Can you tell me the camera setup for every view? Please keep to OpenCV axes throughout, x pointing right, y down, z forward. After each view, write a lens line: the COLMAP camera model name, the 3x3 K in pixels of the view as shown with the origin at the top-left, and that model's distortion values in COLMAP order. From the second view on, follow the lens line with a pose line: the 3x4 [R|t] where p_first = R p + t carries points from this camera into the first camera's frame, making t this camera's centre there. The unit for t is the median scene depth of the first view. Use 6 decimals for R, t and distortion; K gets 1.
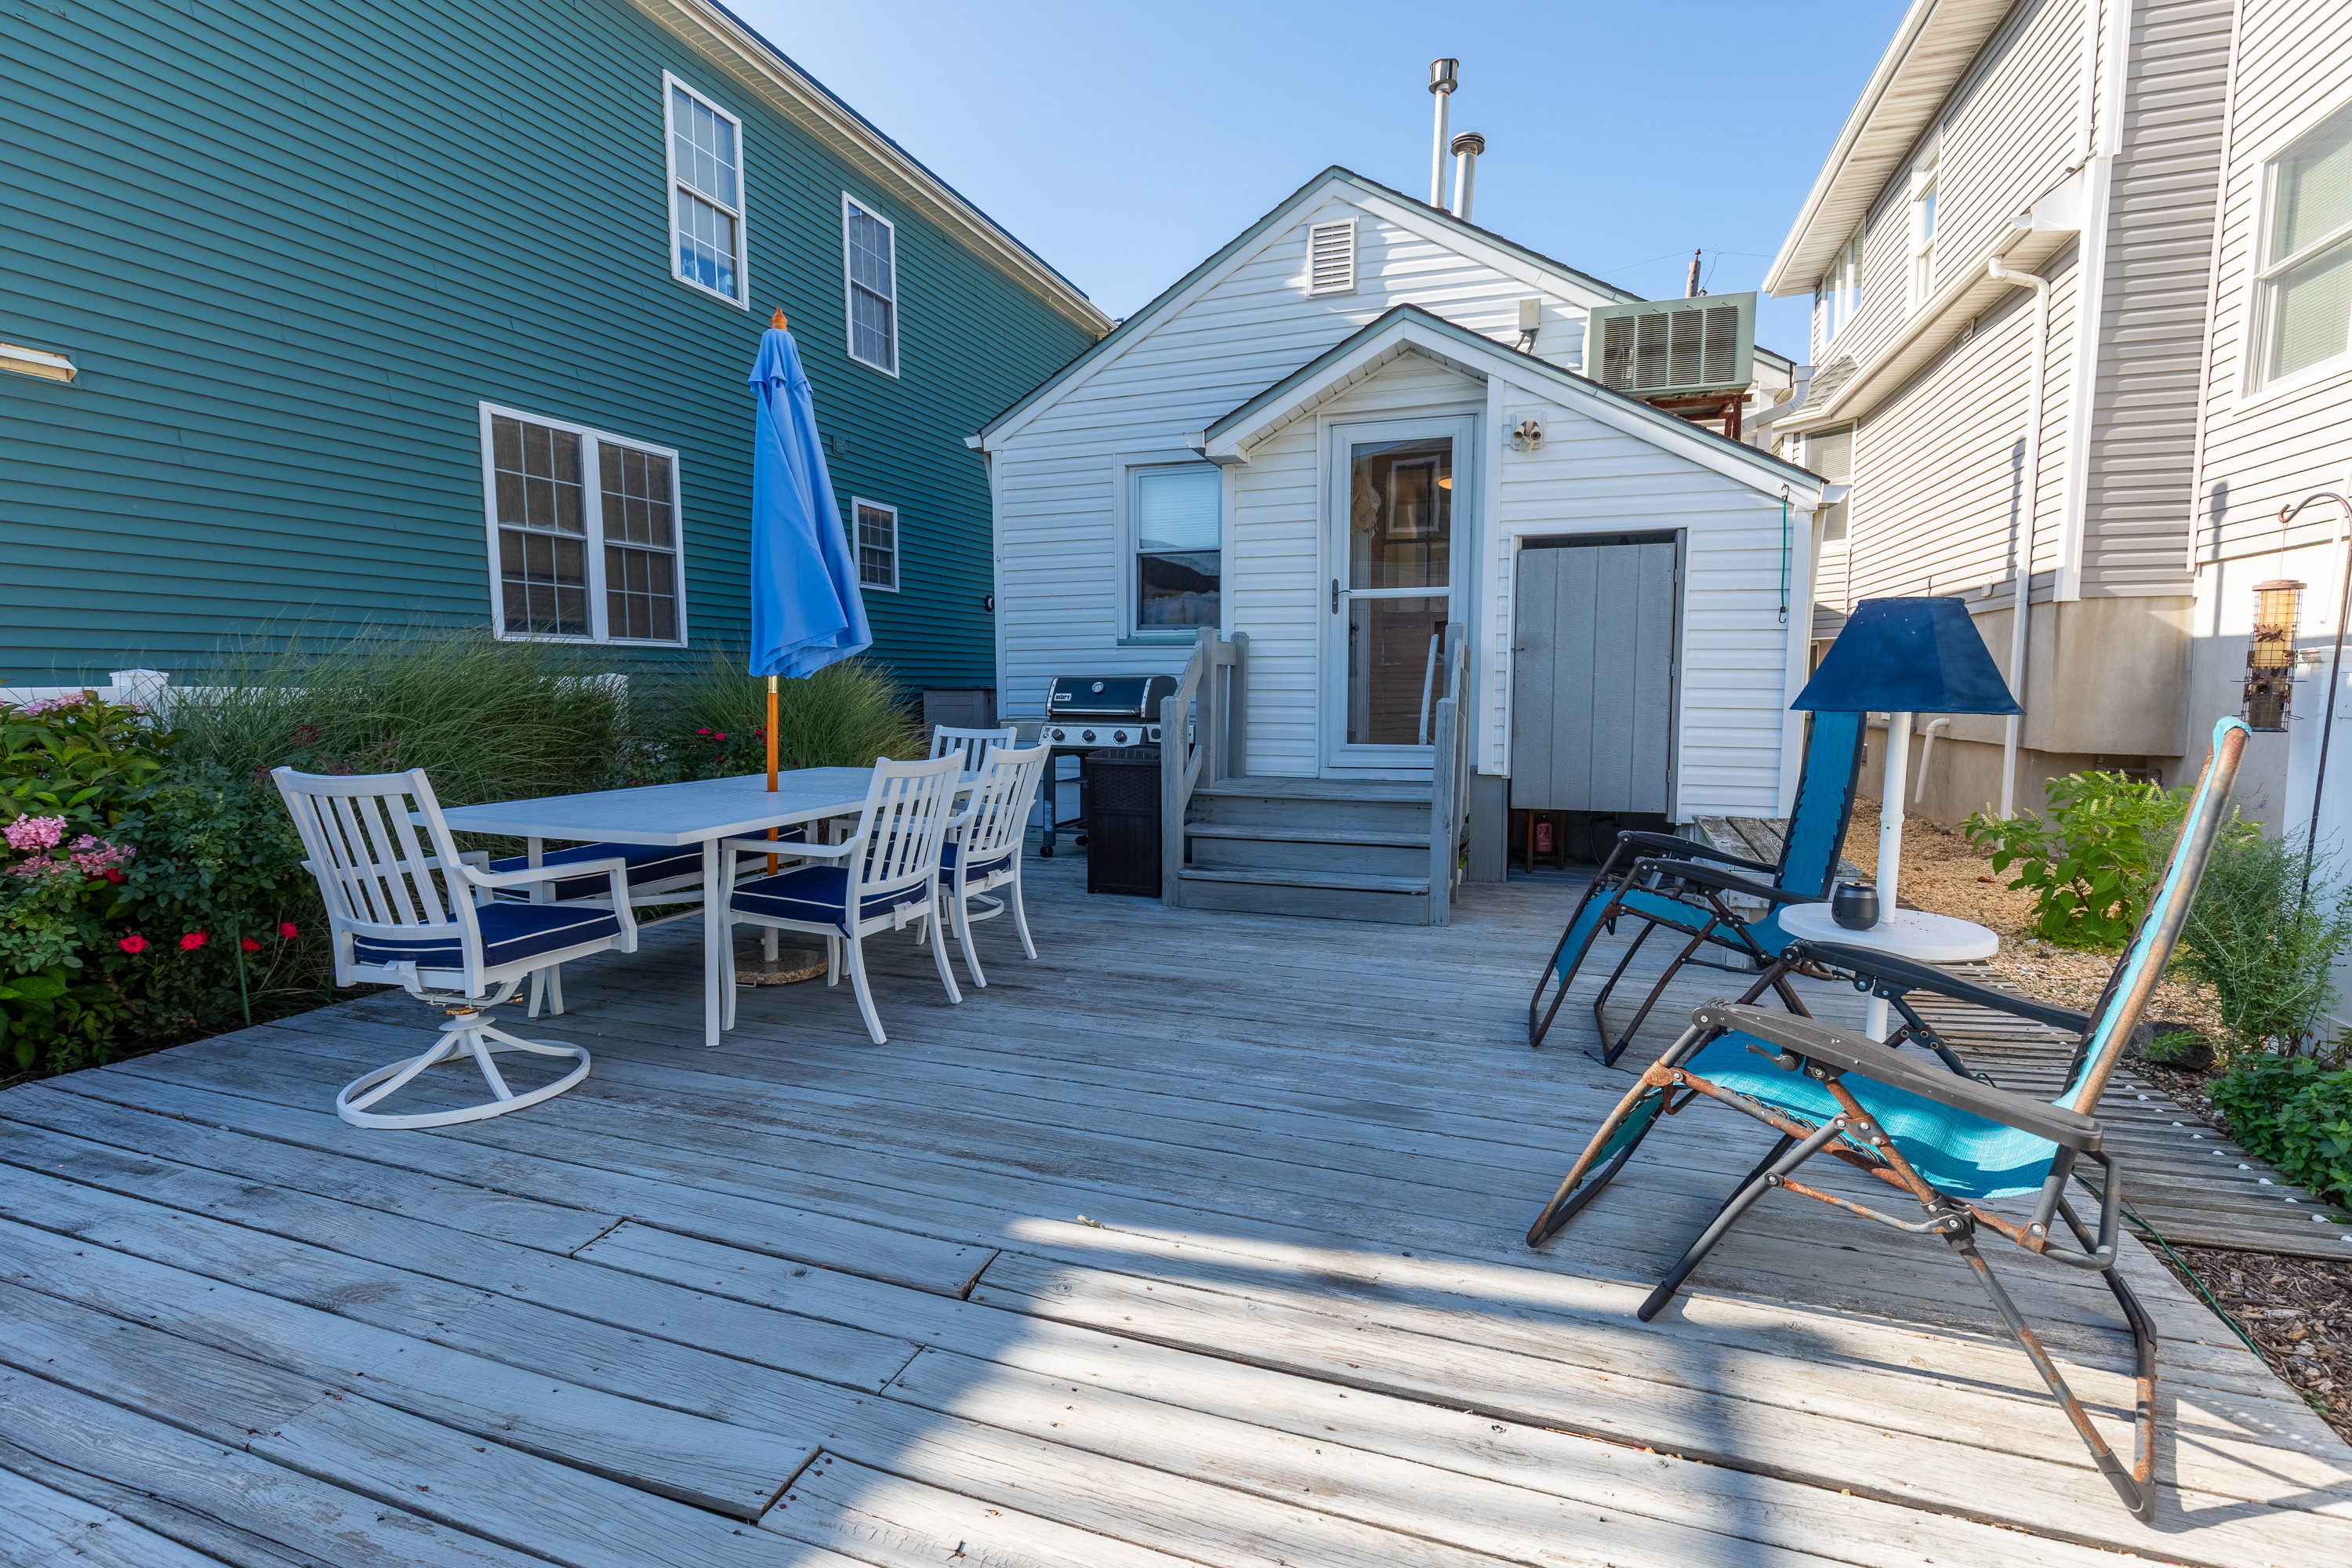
lens RADIAL K [[1040.8, 0, 1171.2], [0, 1040.8, 782.2], [0, 0, 1]] dist [0.000044, -0.001517]
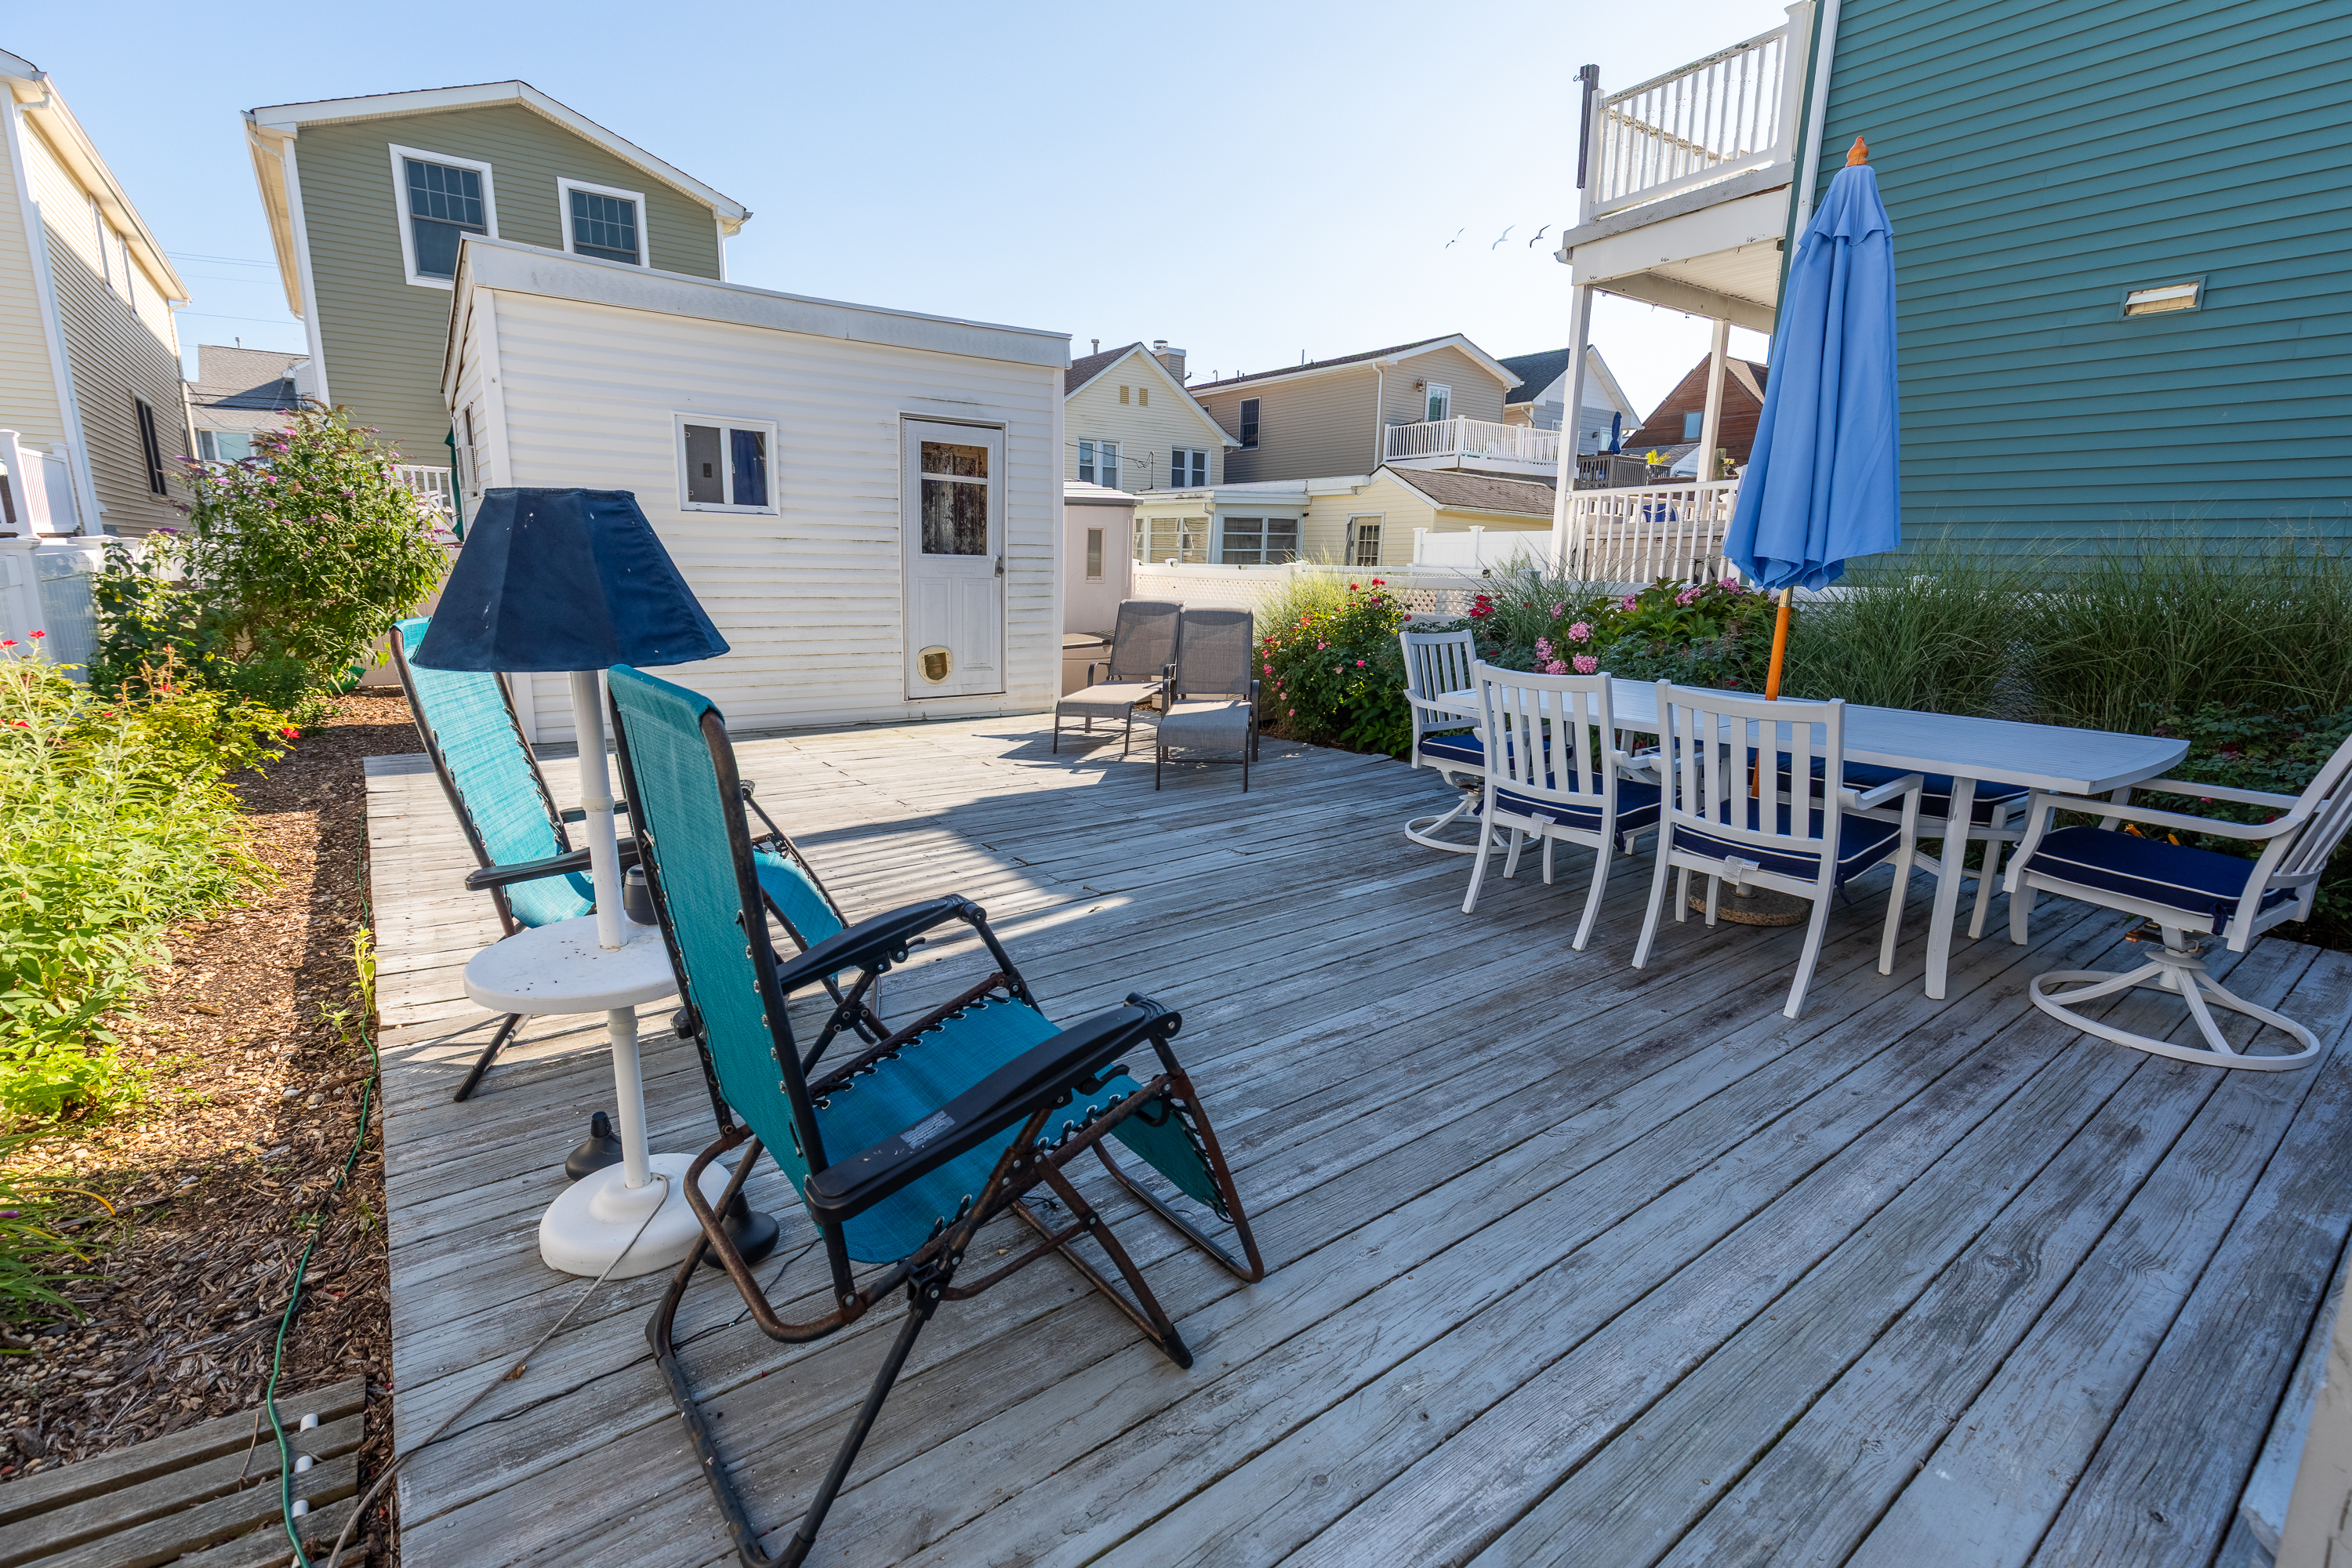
lens RADIAL K [[1040.8, 0, 1166.8], [0, 1040.8, 782.6], [0, 0, 1]] dist [0.000044, -0.001517]
pose [[-0.562543, 0.162321, -0.810677, 0.944870], [-0.087959, 0.963222, 0.253901, -0.169471], [0.822076, 0.214137, -0.527577, 1.534936]]
